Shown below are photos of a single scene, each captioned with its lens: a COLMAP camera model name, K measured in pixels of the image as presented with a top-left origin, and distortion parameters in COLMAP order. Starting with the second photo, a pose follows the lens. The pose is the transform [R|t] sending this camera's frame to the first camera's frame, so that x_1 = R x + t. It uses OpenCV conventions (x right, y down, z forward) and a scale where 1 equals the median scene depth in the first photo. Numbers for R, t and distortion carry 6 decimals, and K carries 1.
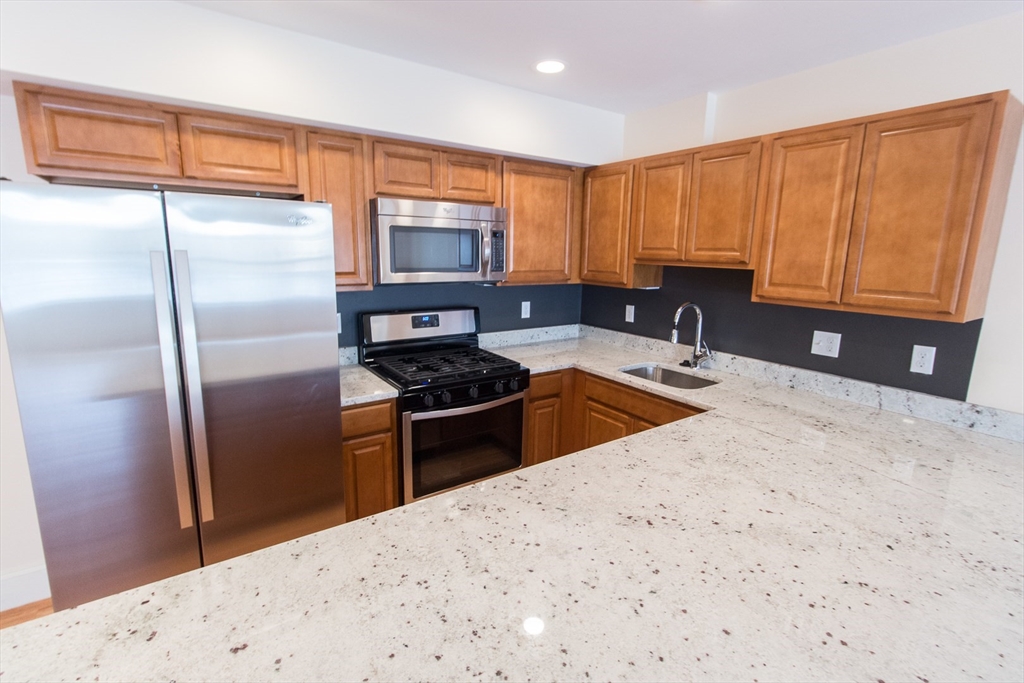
lens RADIAL K [[471.5, 0, 516.0], [0, 471.5, 335.2], [0, 0, 1]] dist [0.002230, 0.000724]
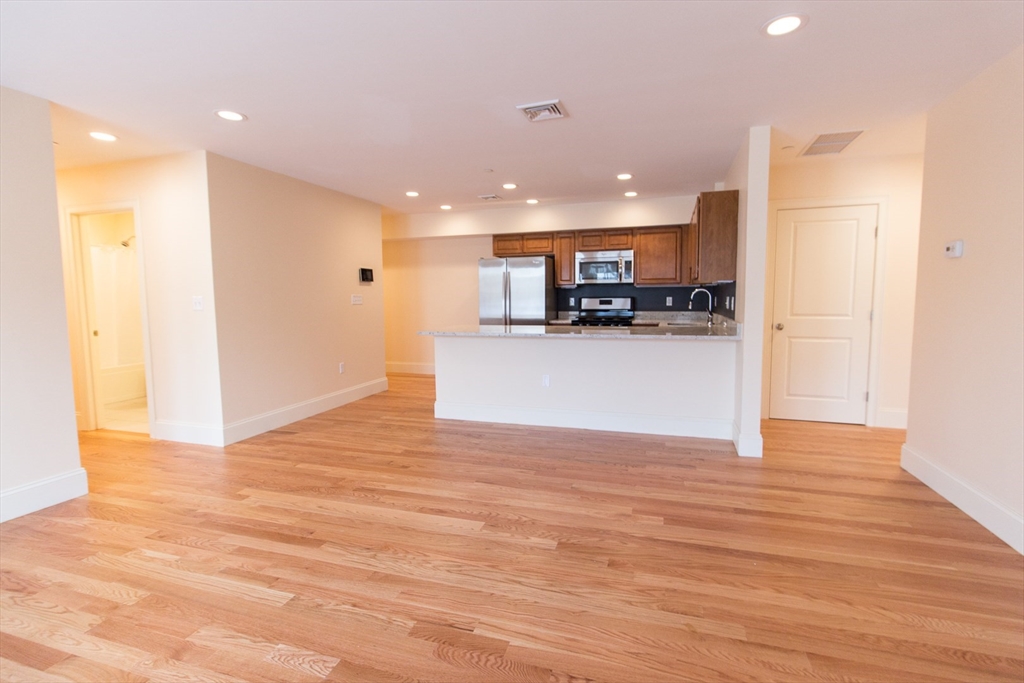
lens RADIAL K [[471.5, 0, 516.0], [0, 471.5, 335.2], [0, 0, 1]] dist [0.002230, 0.000724]
pose [[0.604247, 0.042171, -0.795680, 1.551317], [-0.125320, 0.991200, -0.042636, 0.318294], [0.786880, 0.125478, 0.604215, -0.803560]]
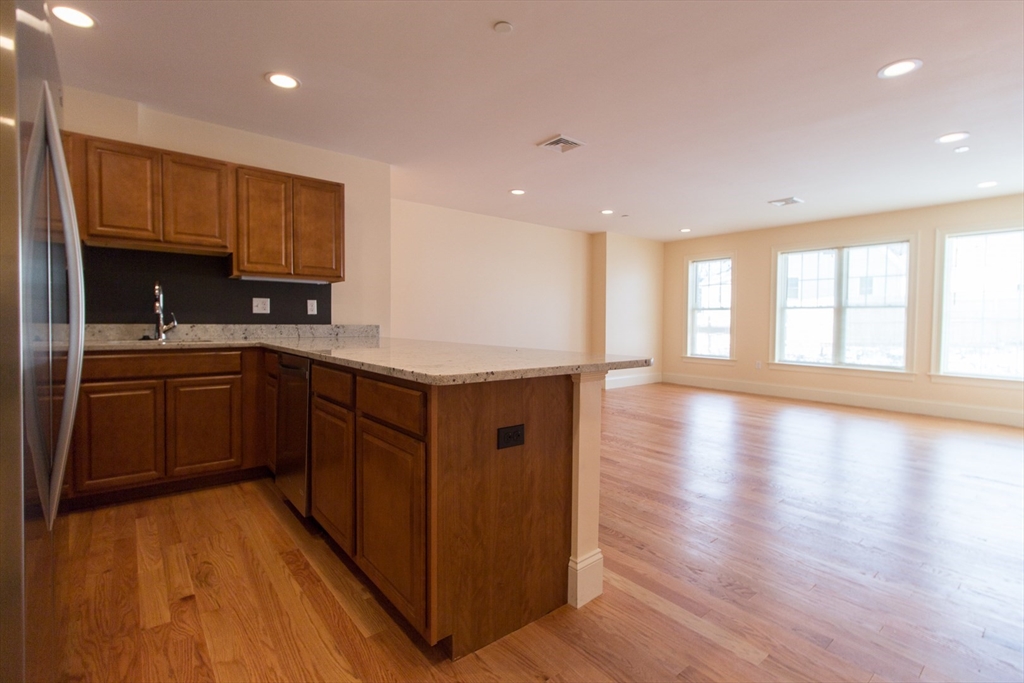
lens RADIAL K [[471.5, 0, 516.0], [0, 471.5, 335.2], [0, 0, 1]] dist [0.002230, 0.000724]
pose [[-0.075528, -0.048940, 0.995942, -0.889162], [0.172006, 0.983183, 0.061357, 0.149499], [-0.982196, 0.175942, -0.065840, 0.260195]]
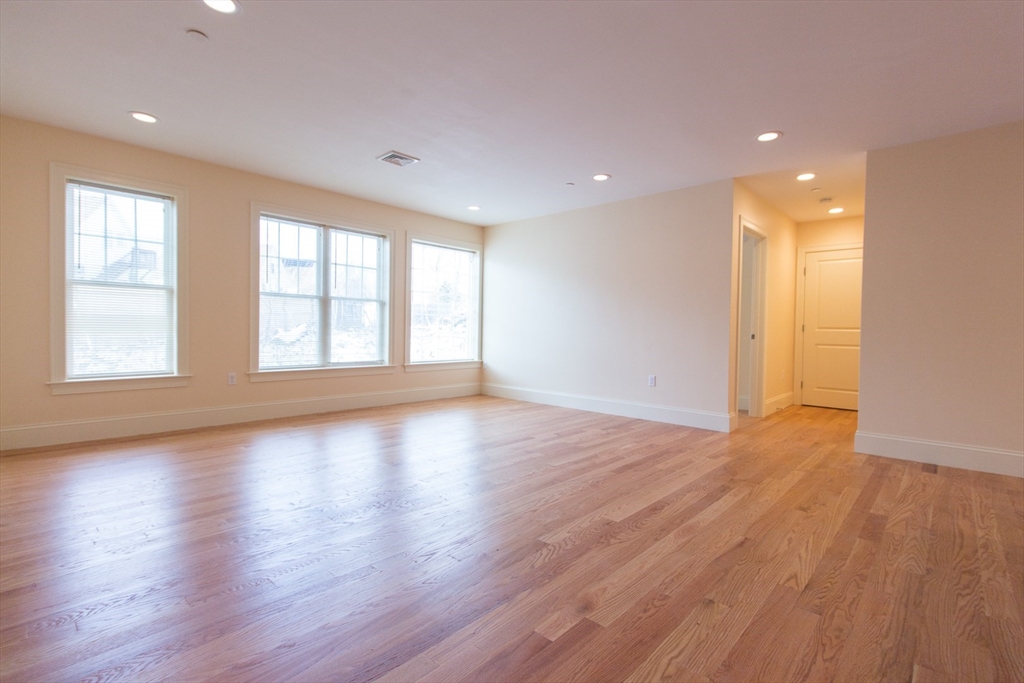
lens RADIAL K [[471.5, 0, 516.0], [0, 471.5, 335.2], [0, 0, 1]] dist [0.002230, 0.000724]
pose [[-0.977816, -0.030029, -0.207301, 1.106145], [-0.069993, 0.979625, 0.188243, 0.161998], [0.197425, 0.198577, -0.959995, 0.615485]]
